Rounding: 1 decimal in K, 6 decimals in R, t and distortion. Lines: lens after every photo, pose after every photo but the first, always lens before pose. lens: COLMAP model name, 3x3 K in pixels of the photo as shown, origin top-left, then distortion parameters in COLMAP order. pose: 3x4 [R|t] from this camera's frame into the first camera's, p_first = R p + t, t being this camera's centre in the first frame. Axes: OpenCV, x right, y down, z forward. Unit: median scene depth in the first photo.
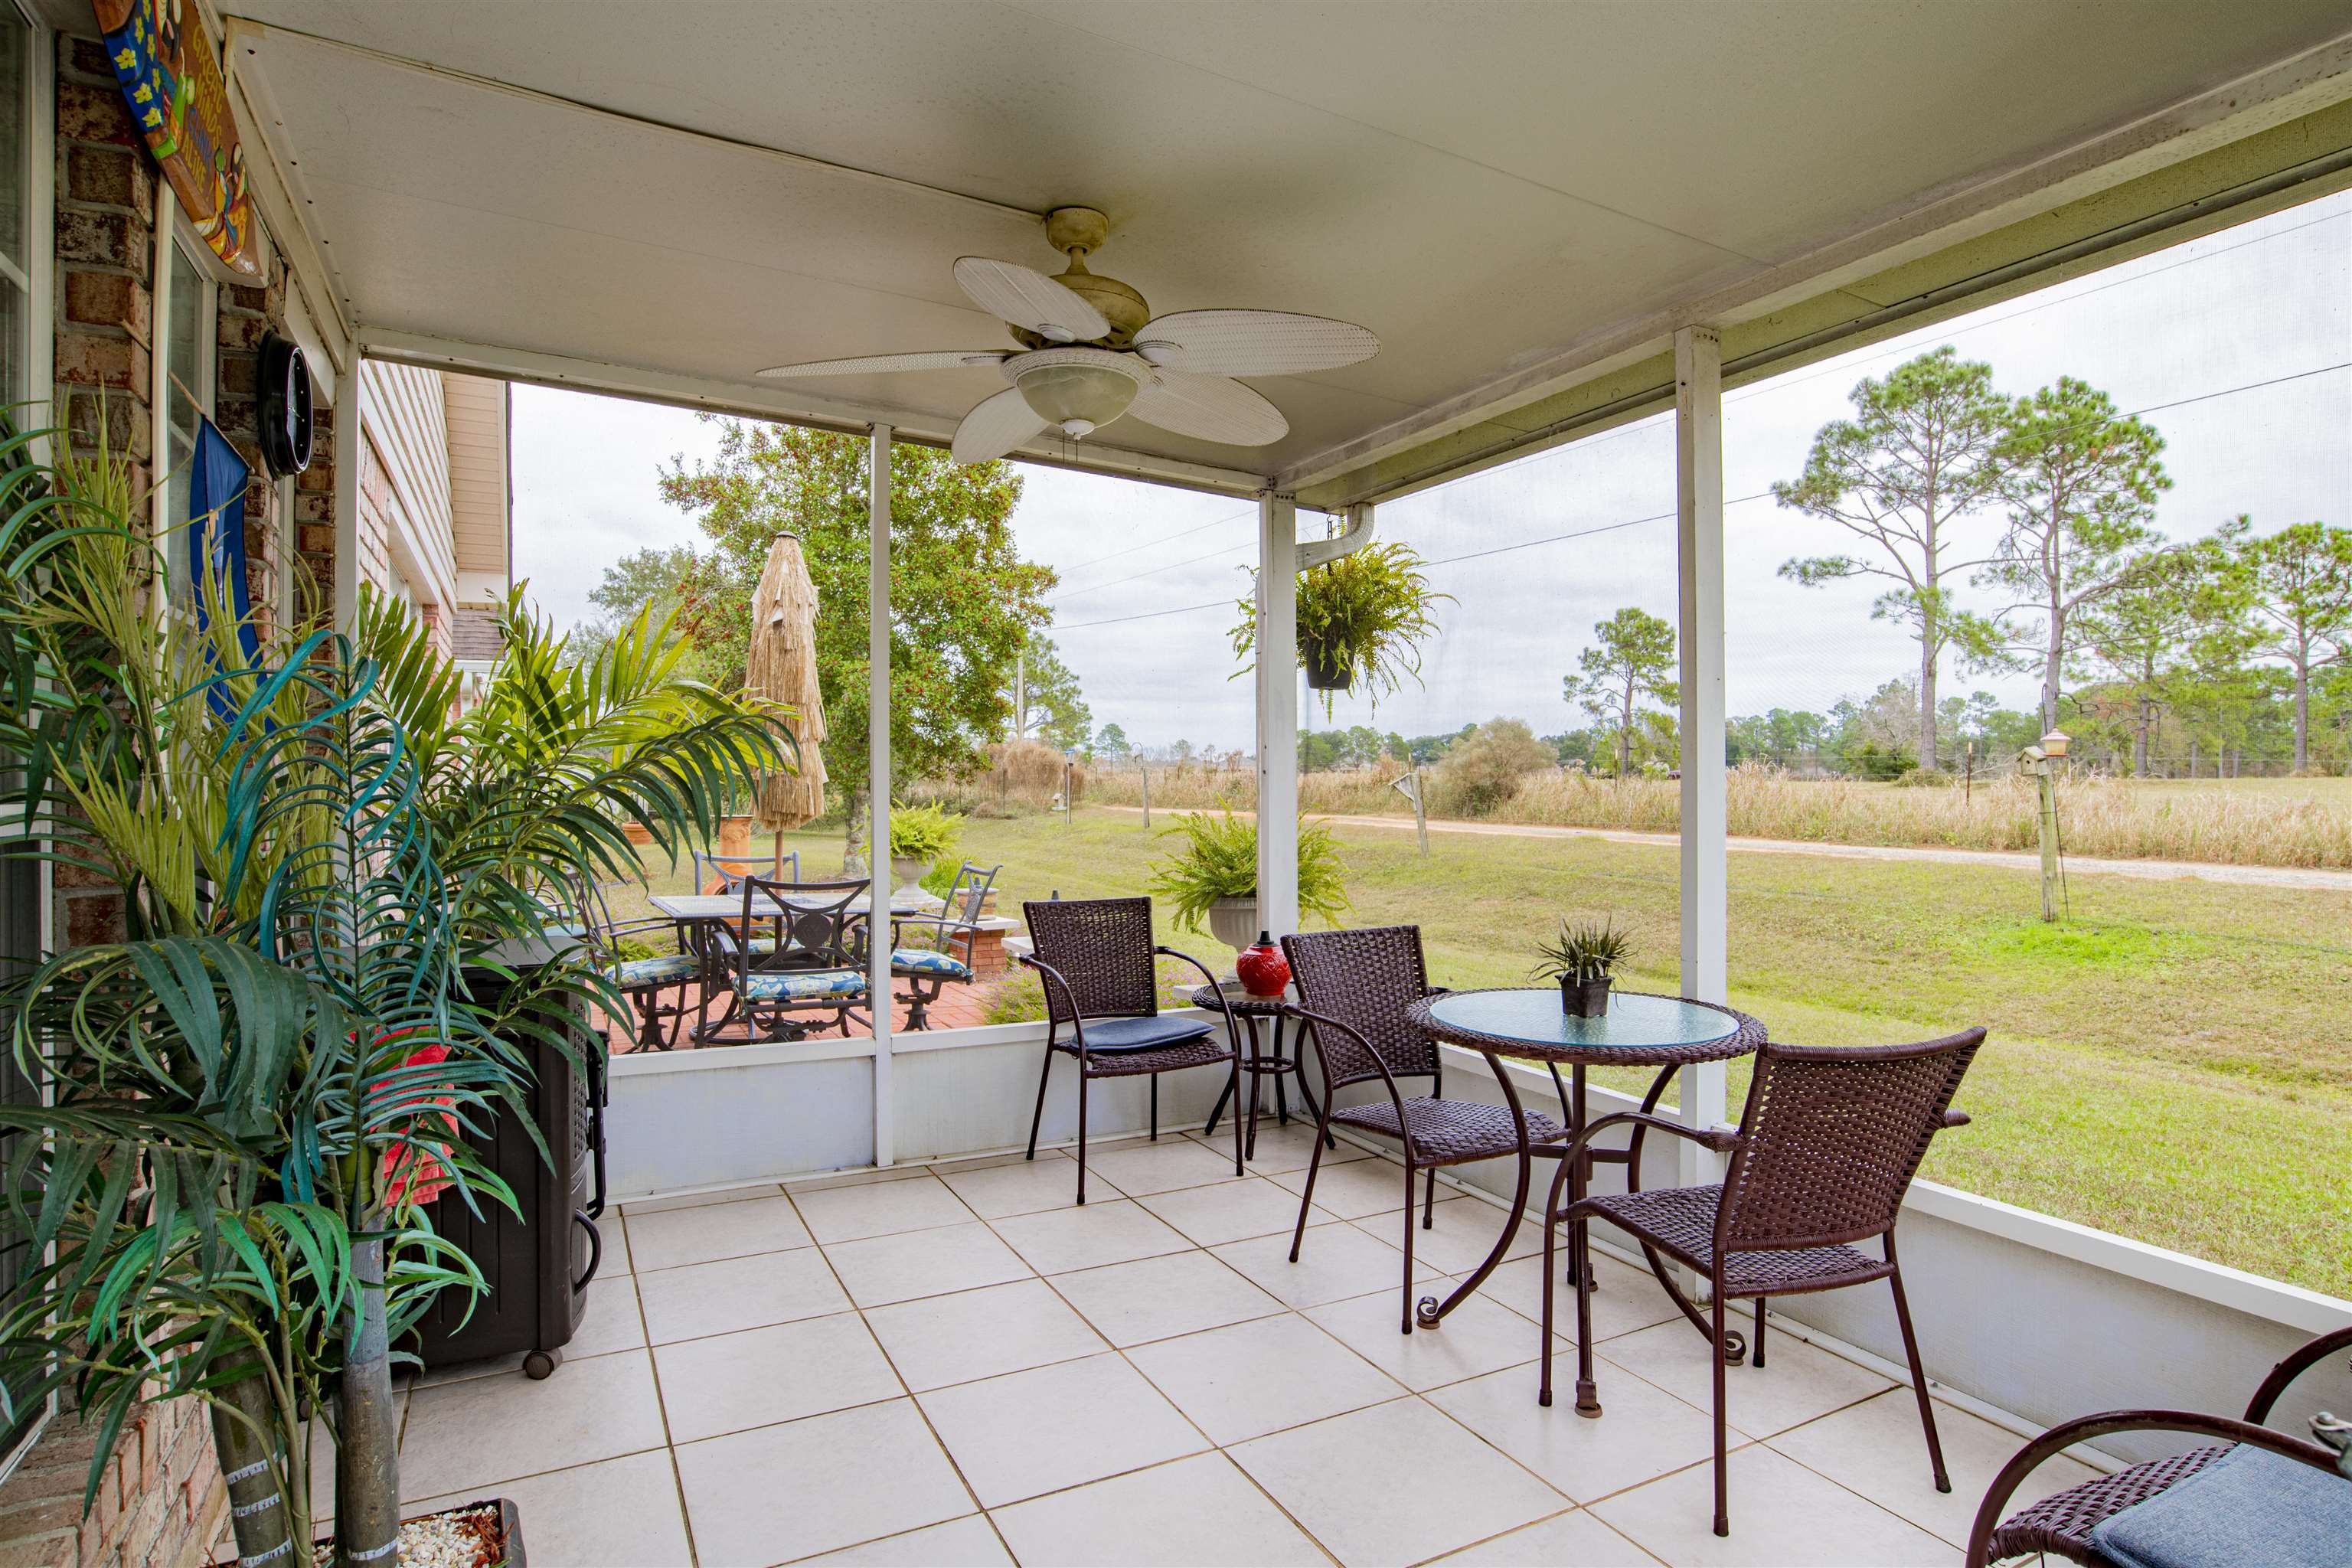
lens RADIAL K [[1271.3, 0, 1172.2], [0, 1271.3, 780.4], [0, 0, 1]] dist [-0.029788, 0.000832]
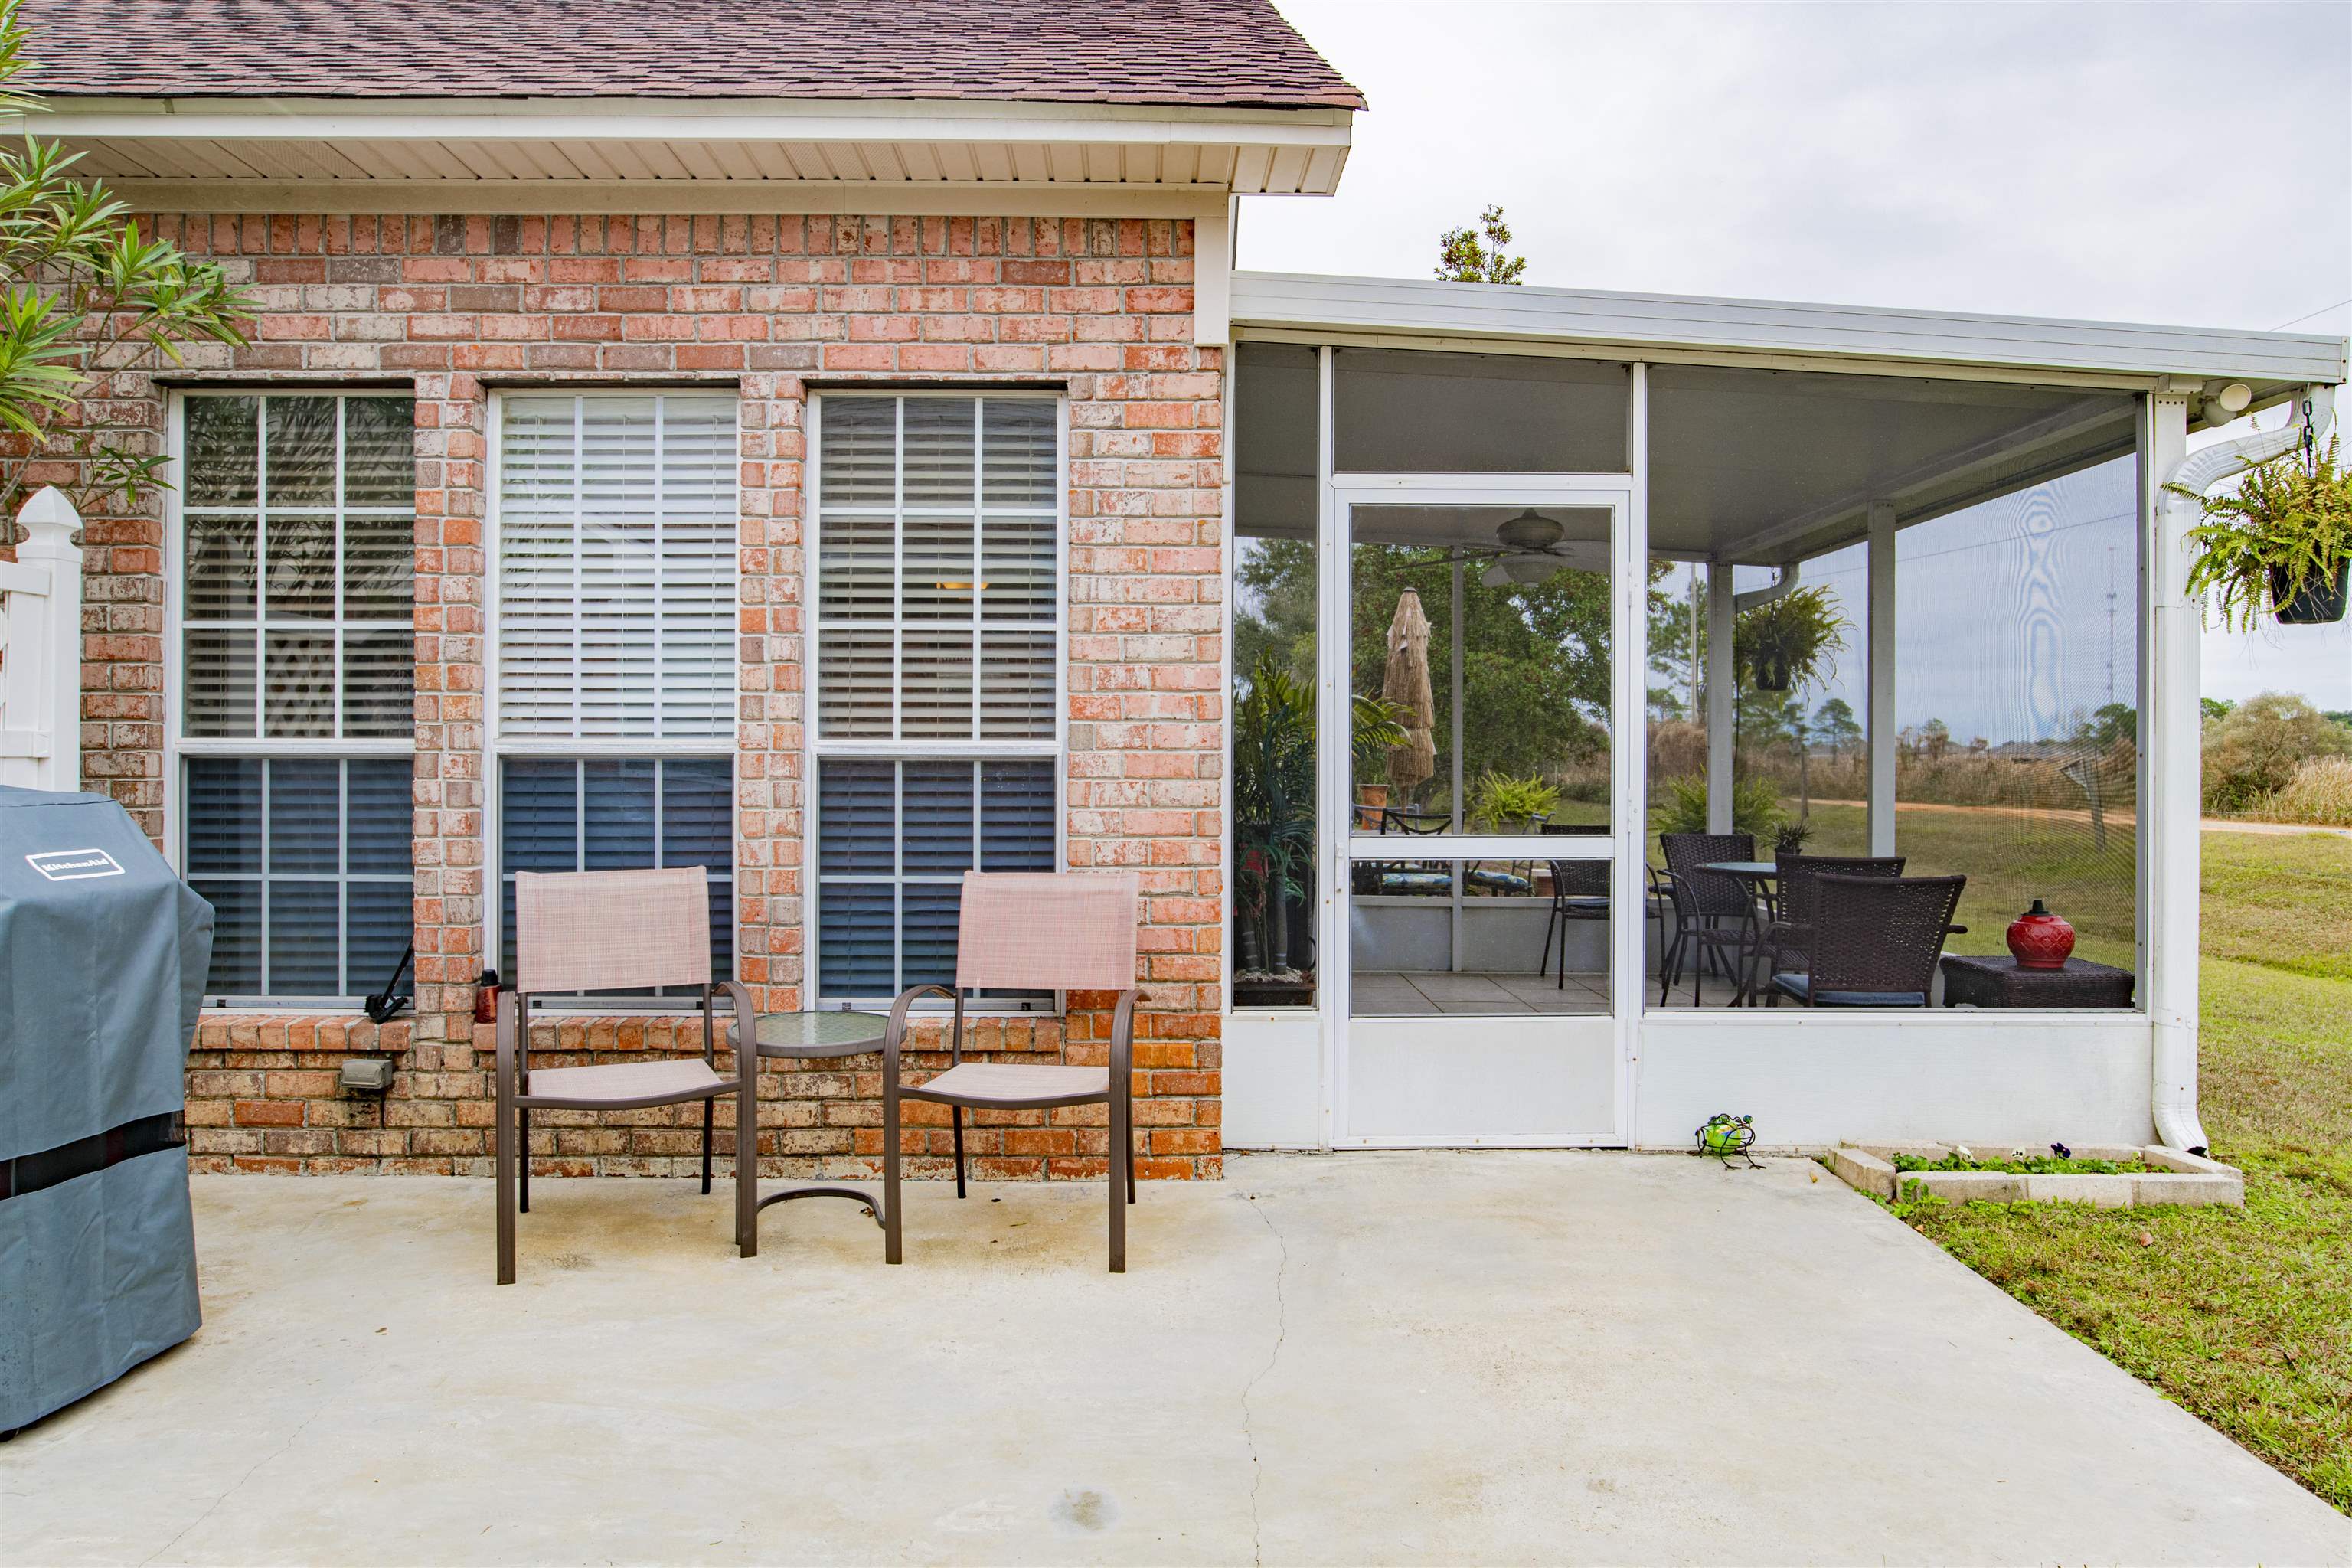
lens RADIAL K [[1606.9, 0, 1185.1], [0, 1606.9, 776.1], [0, 0, 1]] dist [-0.047902, 0.028442]
pose [[0.902010, 0.009465, -0.431611, 0.113077], [-0.008151, 0.999955, 0.004894, 0.007989], [0.431637, -0.000896, 0.902047, -0.337881]]
